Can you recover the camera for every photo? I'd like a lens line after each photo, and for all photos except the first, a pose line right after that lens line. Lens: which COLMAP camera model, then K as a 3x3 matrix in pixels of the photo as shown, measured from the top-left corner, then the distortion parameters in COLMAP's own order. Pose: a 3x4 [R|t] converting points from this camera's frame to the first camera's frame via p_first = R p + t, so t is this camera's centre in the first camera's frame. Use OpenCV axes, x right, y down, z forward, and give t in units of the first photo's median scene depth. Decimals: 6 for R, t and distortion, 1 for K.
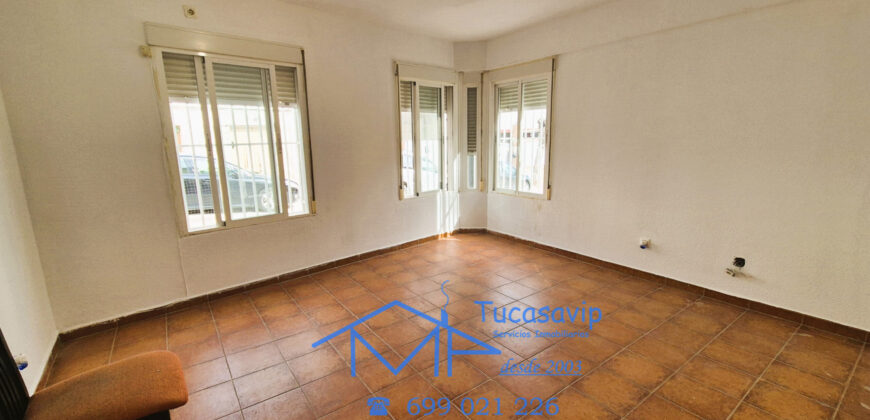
lens RADIAL K [[361.5, 0, 418.0], [0, 361.5, 210.2], [0, 0, 1]] dist [0.000379, 0.000018]
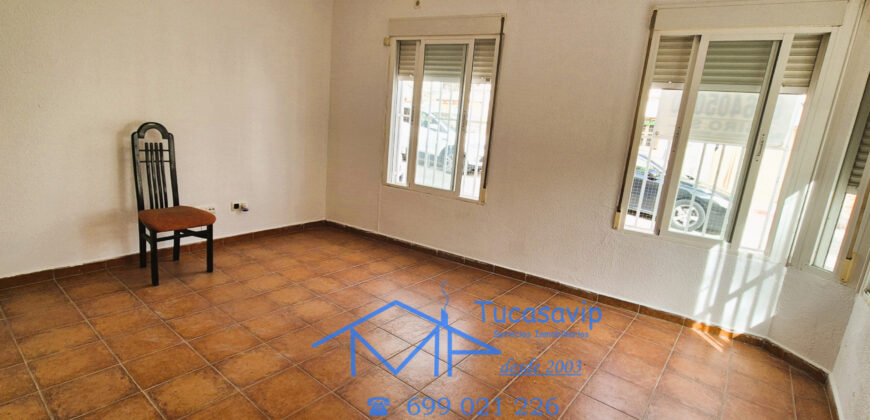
lens RADIAL K [[406.0, 0, 436.0], [0, 406.0, 206.7], [0, 0, 1]] dist [0.010383, 0.000082]
pose [[0.306238, 0.252634, -0.917820, 0.645115], [-0.271189, 0.947345, 0.170277, -0.129992], [0.912510, 0.196758, 0.358625, 0.579364]]
